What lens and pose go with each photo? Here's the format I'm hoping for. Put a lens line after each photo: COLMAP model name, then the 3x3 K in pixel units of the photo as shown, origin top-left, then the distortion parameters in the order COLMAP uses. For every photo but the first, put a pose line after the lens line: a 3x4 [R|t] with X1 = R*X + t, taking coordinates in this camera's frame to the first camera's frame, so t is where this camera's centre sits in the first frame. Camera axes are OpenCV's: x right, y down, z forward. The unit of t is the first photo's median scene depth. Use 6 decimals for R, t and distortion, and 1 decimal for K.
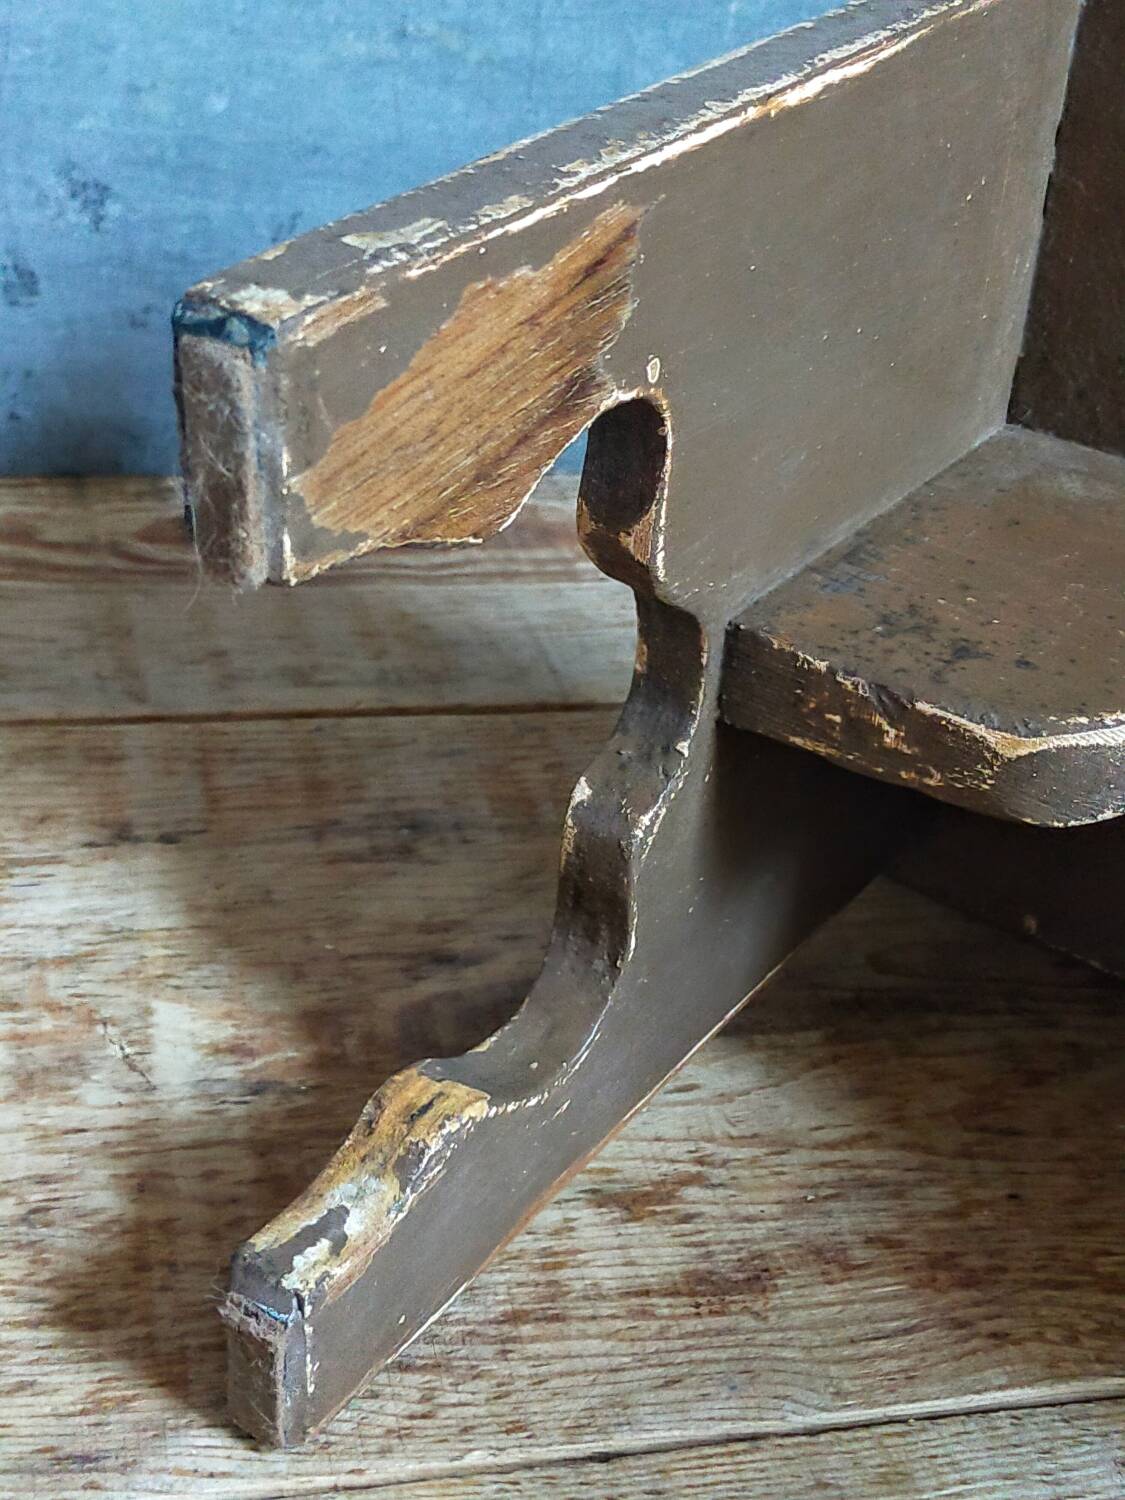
lens RADIAL K [[2371.3, 0, 561.9], [0, 2371.3, 780.2], [0, 0, 1]] dist [0.081903, 0.000000]
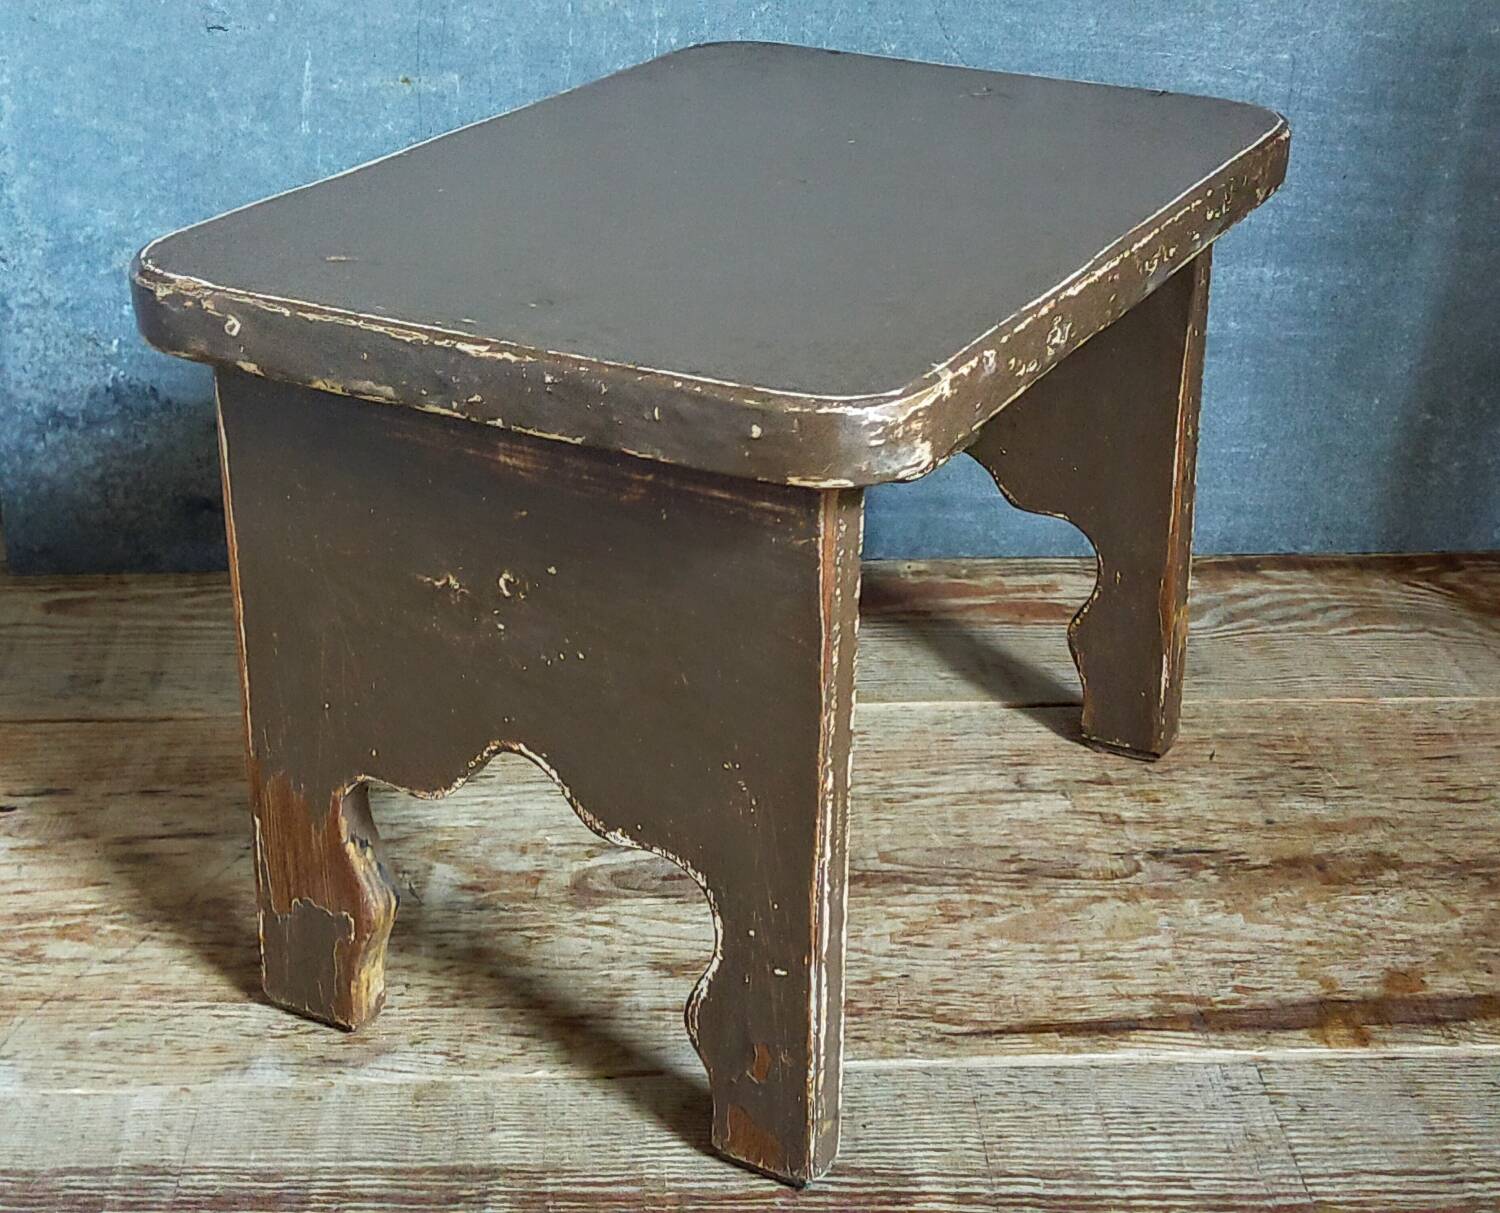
lens RADIAL K [[2561.1, 0, 779.3], [0, 2561.1, 646.7], [0, 0, 1]] dist [0.087636, 0.000000]
pose [[0.979653, -0.004786, -0.200644, 0.488794], [-0.016452, 0.994436, -0.104048, 0.139377], [0.200026, 0.105231, 0.974123, -0.847594]]
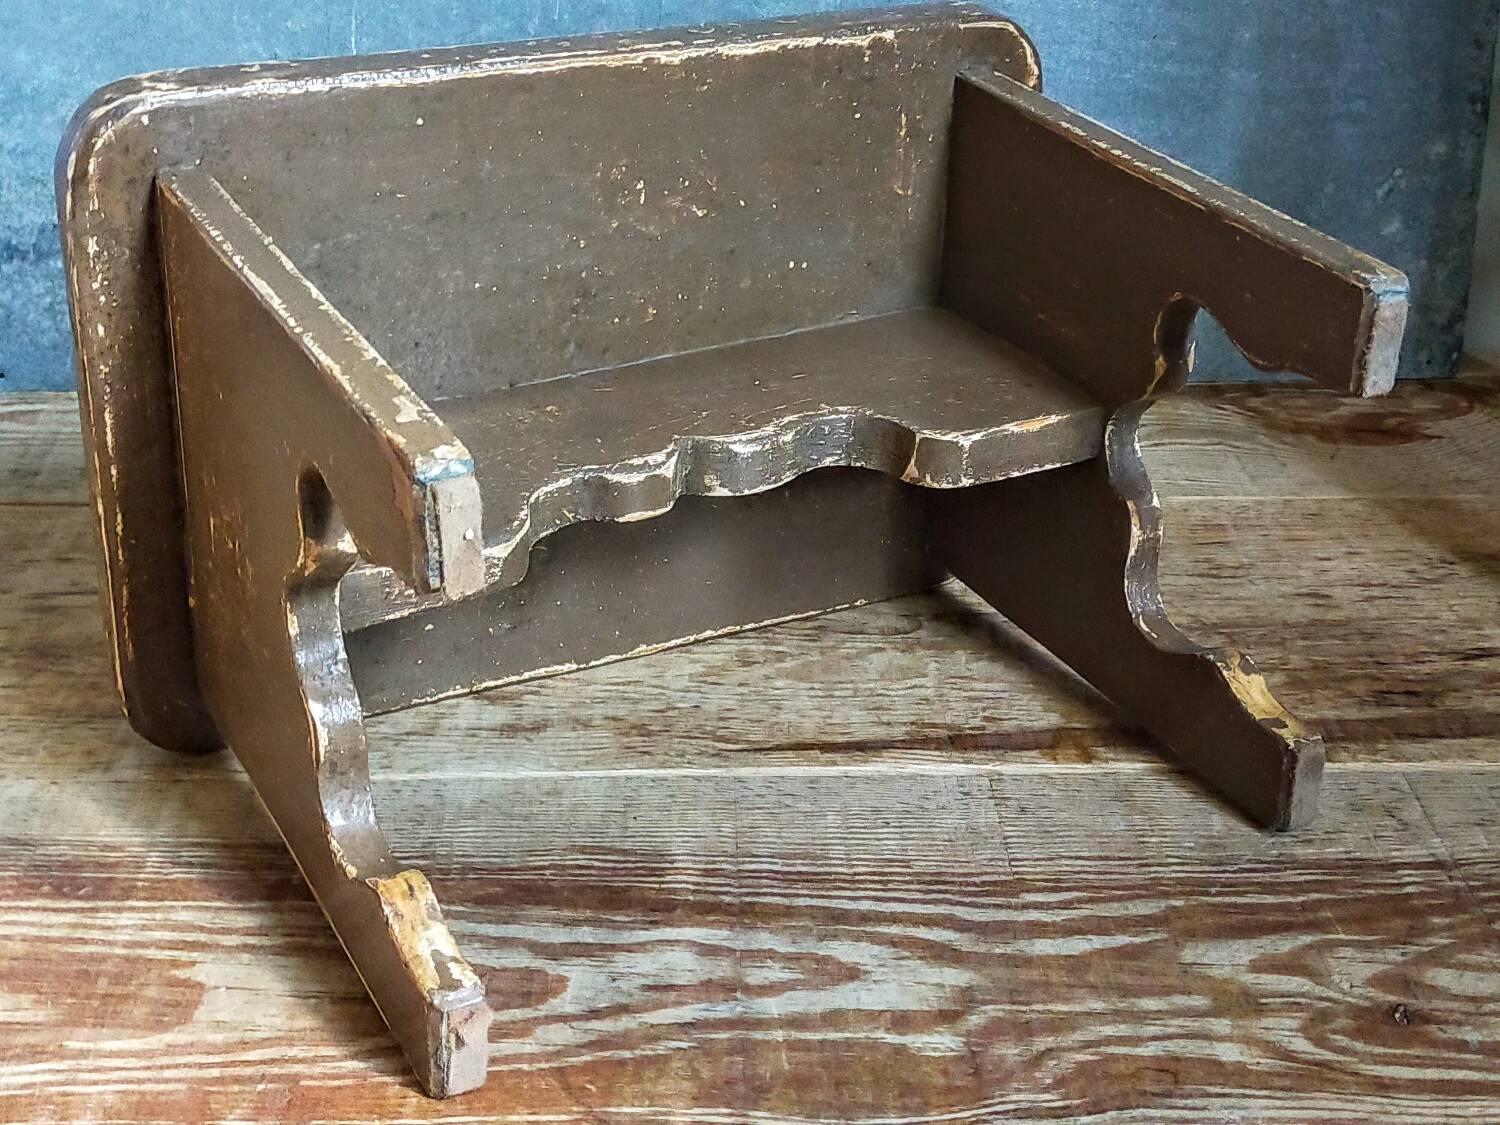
lens RADIAL K [[2371.3, 0, 721.6], [0, 2371.3, 609.1], [0, 0, 1]] dist [0.081903, 0.000000]
pose [[0.968612, 0.003734, -0.248551, 0.715393], [-0.028950, 0.994778, -0.097873, 0.296023], [0.246887, 0.101996, 0.963661, -0.882832]]
